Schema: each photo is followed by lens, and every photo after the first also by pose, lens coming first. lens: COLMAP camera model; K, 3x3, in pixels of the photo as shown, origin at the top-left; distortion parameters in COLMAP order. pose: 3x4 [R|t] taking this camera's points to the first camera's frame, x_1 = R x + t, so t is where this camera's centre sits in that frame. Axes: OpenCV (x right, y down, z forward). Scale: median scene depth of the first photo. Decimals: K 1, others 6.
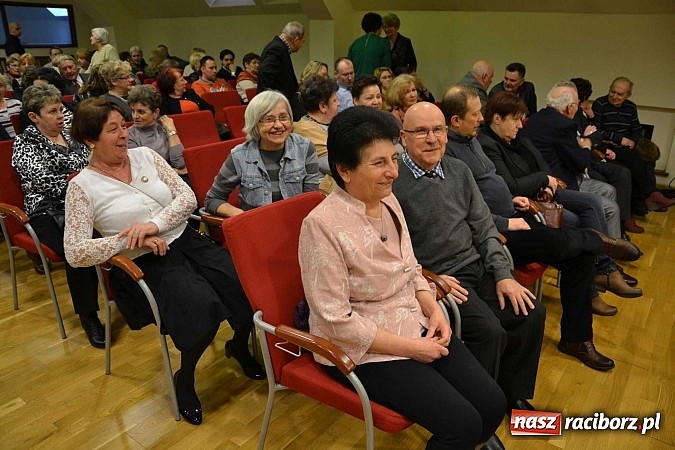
lens RADIAL K [[539.7, 0, 337.5], [0, 539.7, 225.0], [0, 0, 1]] dist [-0.164196, 0.141140]
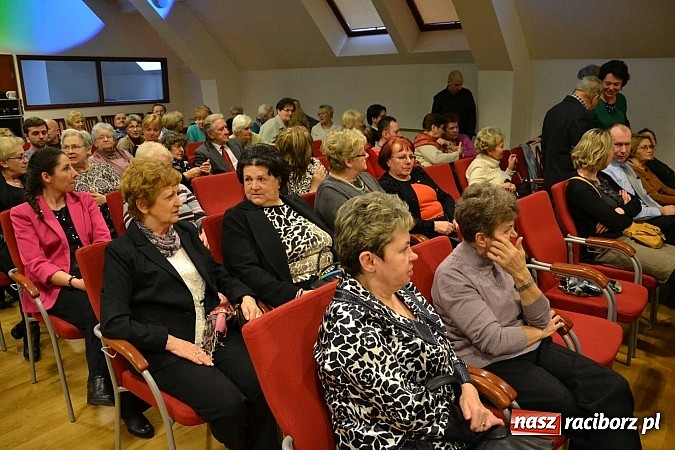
lens RADIAL K [[539.7, 0, 337.5], [0, 539.7, 225.0], [0, 0, 1]] dist [-0.164196, 0.141140]
pose [[0.997495, -0.002357, -0.070701, -0.320304], [-0.004129, 0.995801, -0.091447, -0.109621], [0.070620, 0.091509, 0.993297, 0.283629]]
